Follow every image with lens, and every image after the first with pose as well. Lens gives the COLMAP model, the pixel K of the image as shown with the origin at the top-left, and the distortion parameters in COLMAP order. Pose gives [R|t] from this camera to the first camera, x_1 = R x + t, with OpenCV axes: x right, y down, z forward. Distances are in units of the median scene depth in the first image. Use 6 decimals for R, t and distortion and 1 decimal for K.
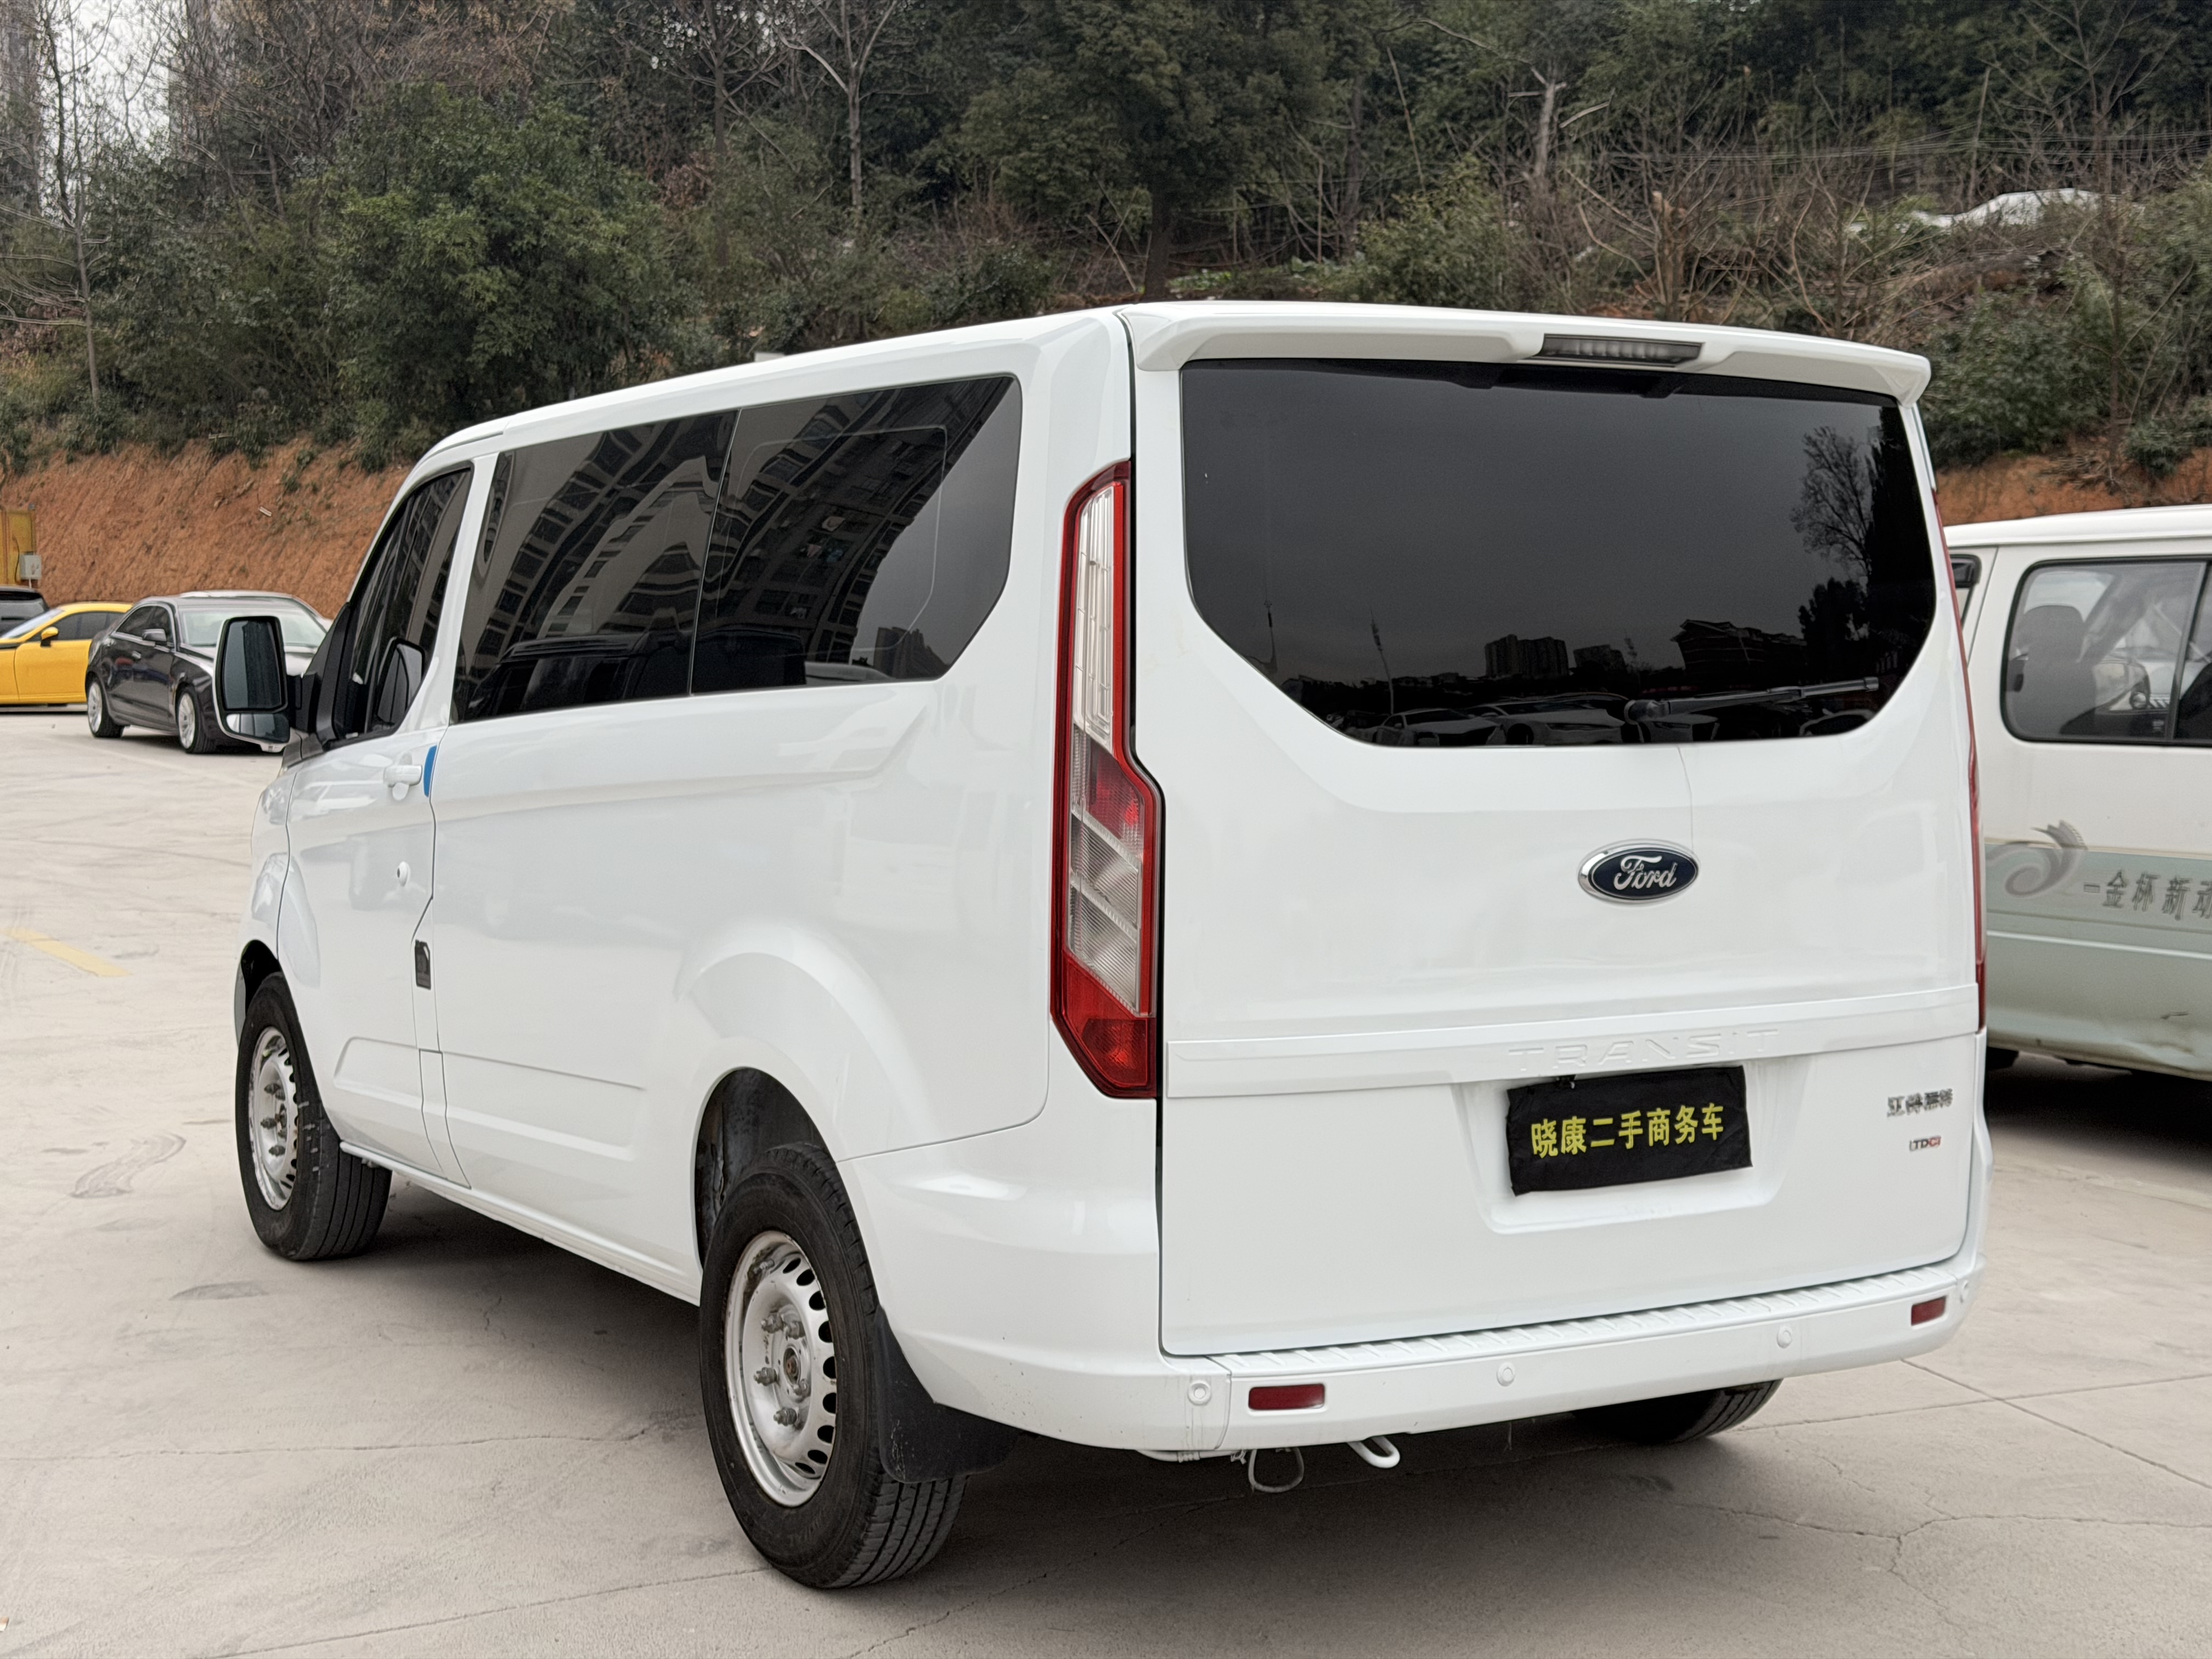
lens RADIAL K [[3083.3, 0, 1097.6], [0, 3083.3, 829.4], [0, 0, 1]] dist [0.107851, 0.000000]
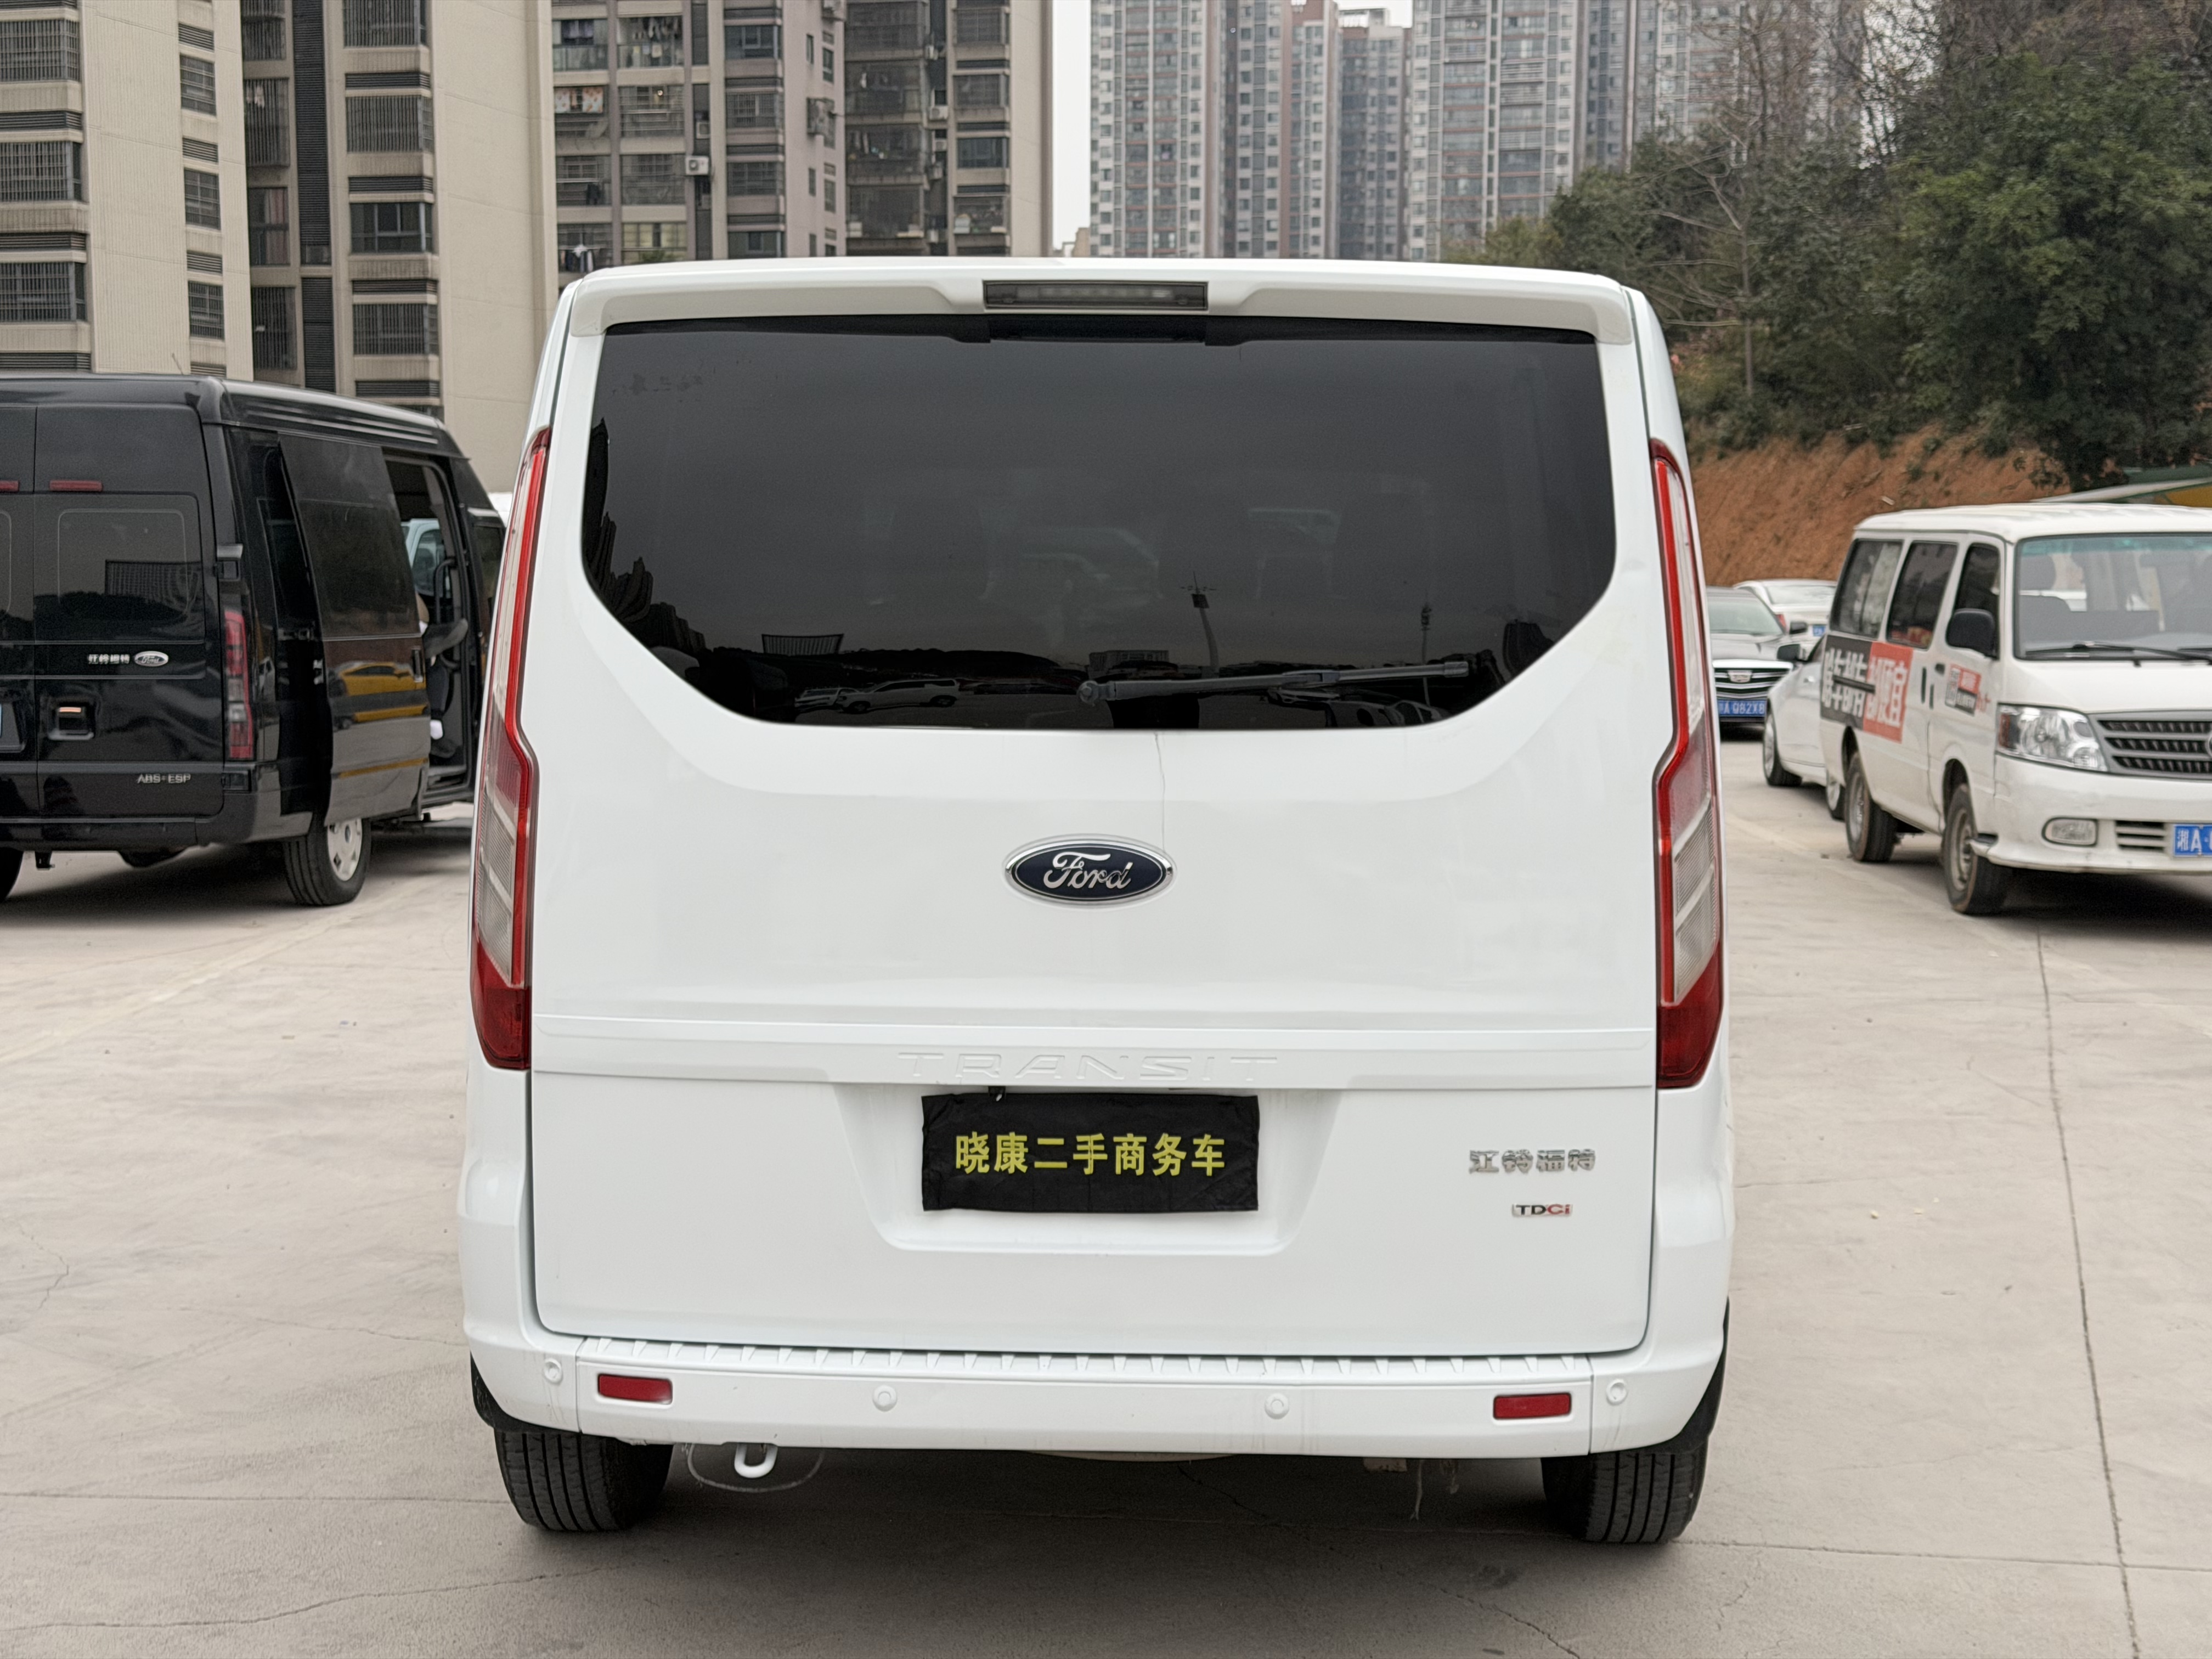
lens RADIAL K [[3083.3, 0, 1107.5], [0, 3083.3, 844.2], [0, 0, 1]] dist [0.107851, 0.000000]
pose [[0.847973, 0.042972, -0.528295, 0.608180], [-0.038819, 0.999066, 0.018957, -0.010414], [0.528617, 0.004433, 0.848849, 0.218224]]
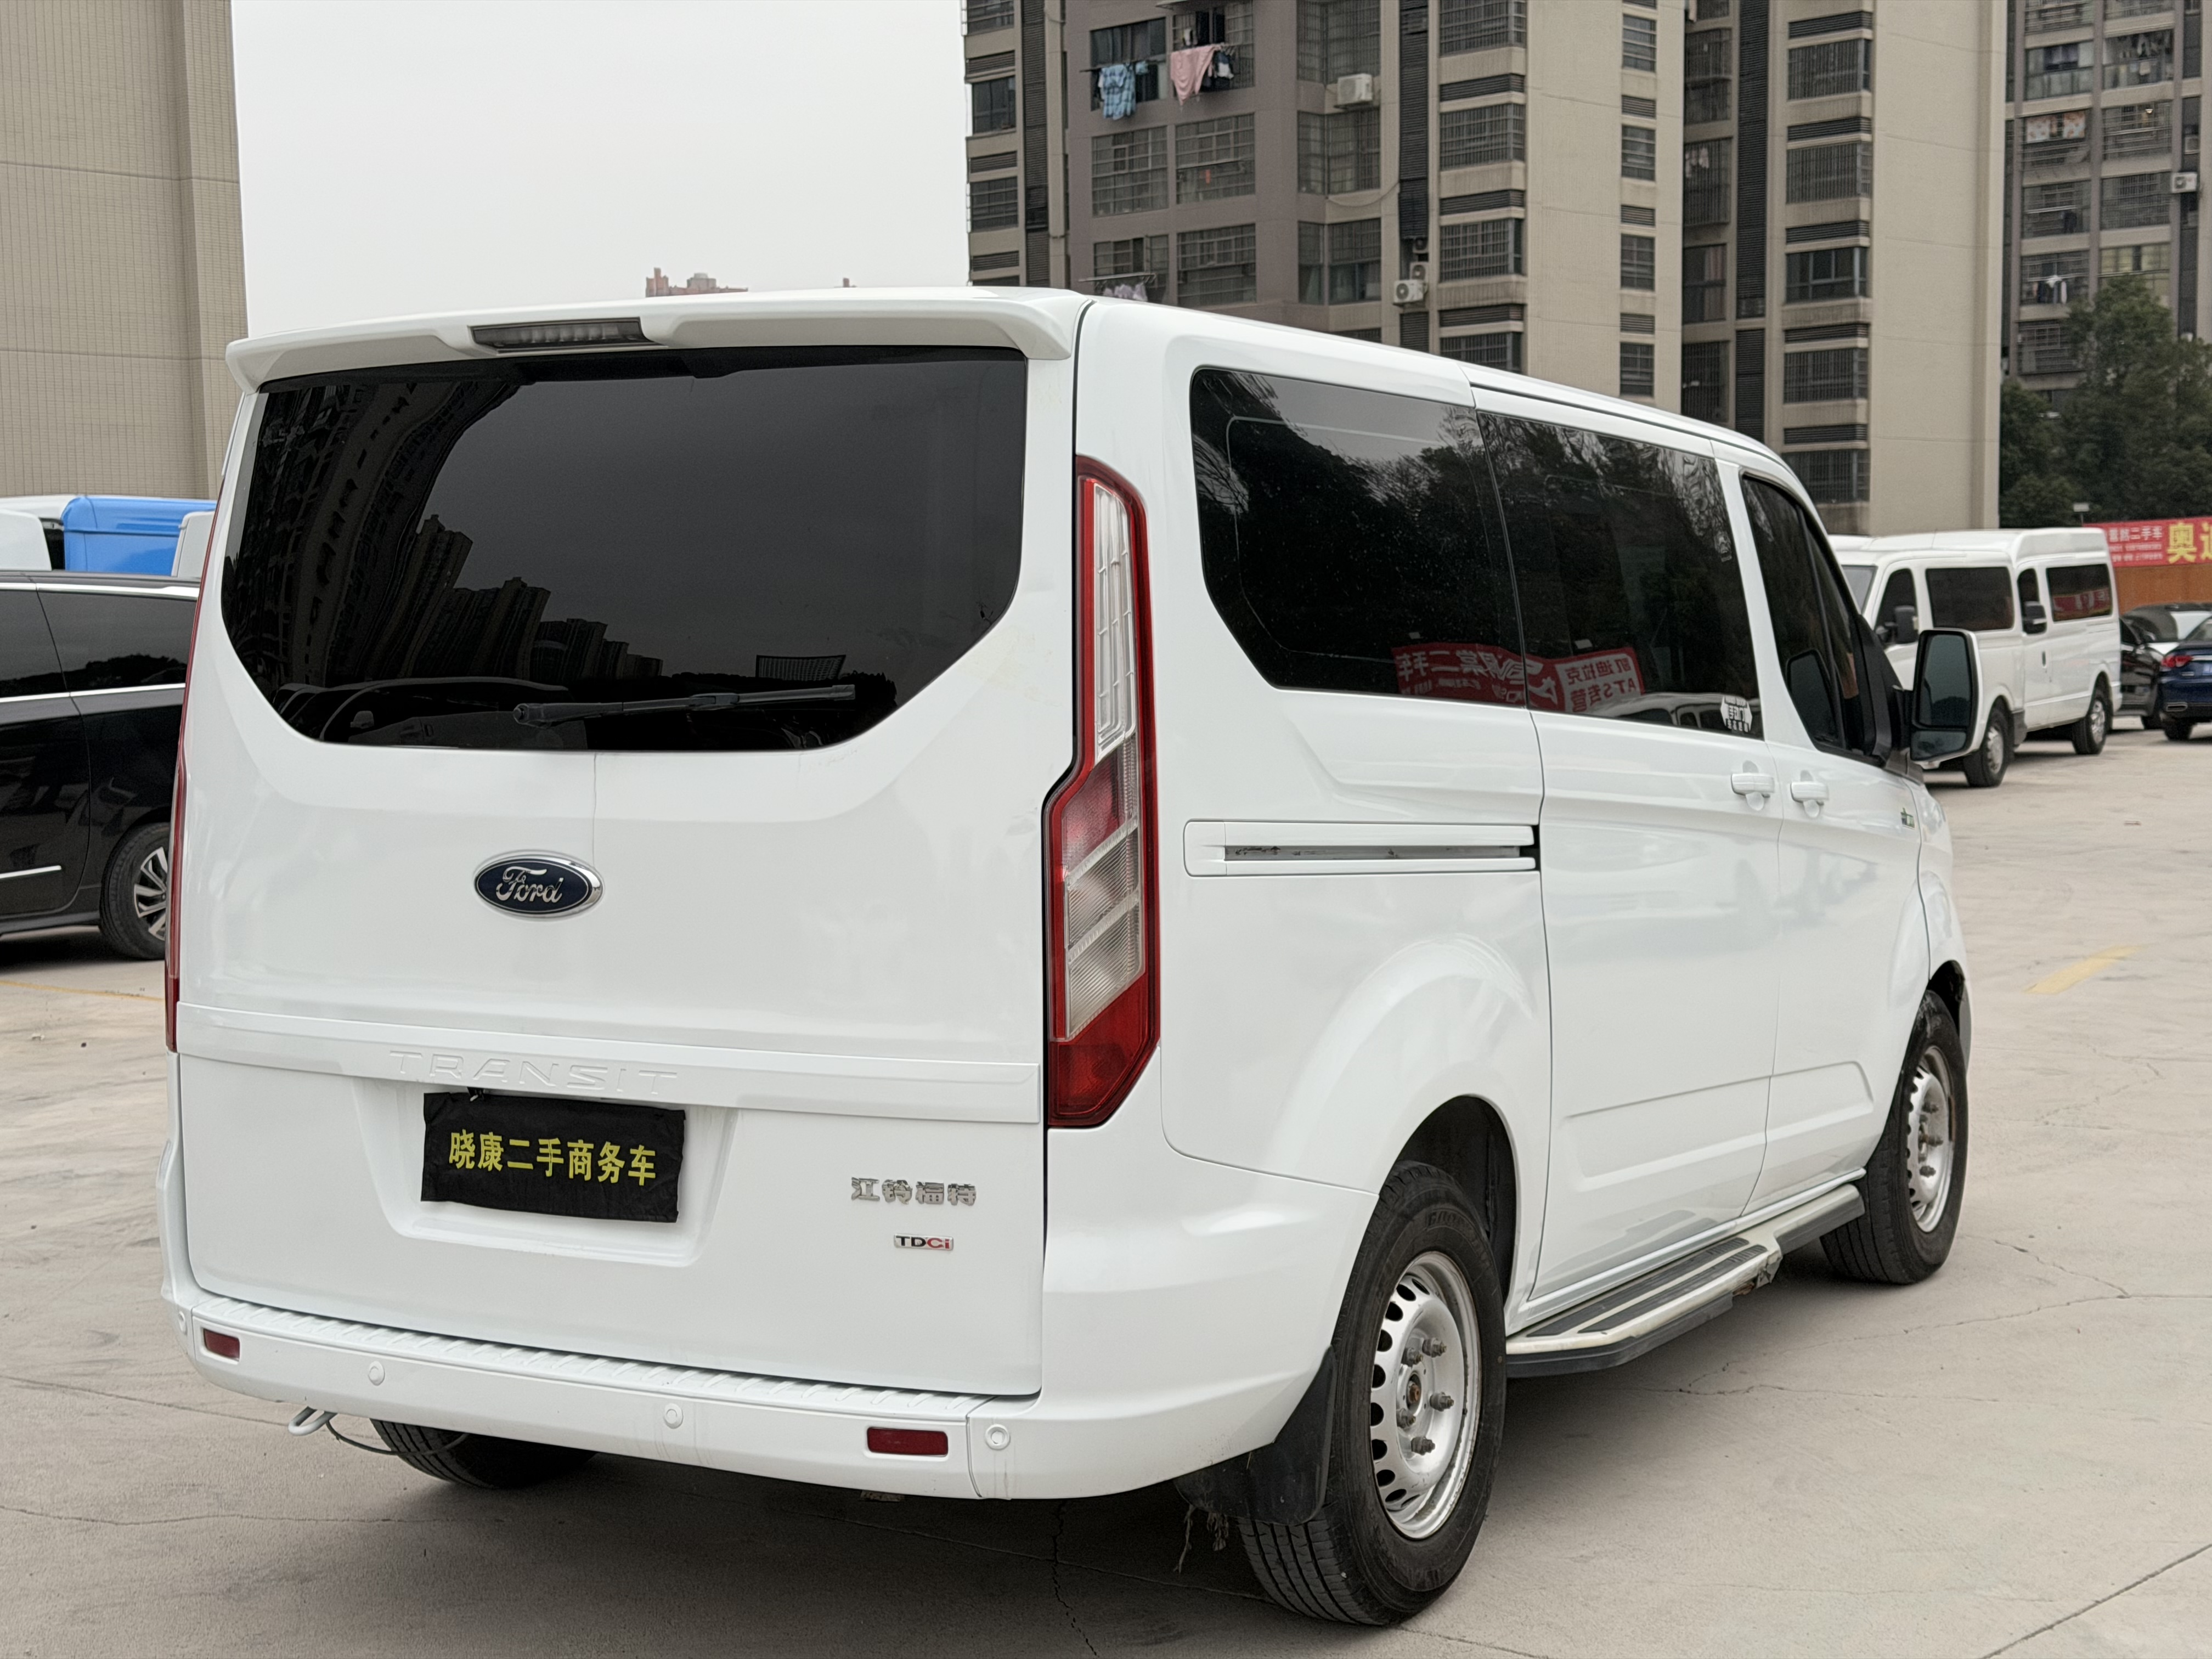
lens RADIAL K [[3083.3, 0, 1118.3], [0, 3083.3, 835.5], [0, 0, 1]] dist [0.107851, 0.000000]
pose [[0.519118, 0.047485, -0.853383, 0.996583], [-0.052854, 0.998328, 0.023399, -0.030475], [0.853067, 0.032958, 0.520760, 0.608617]]
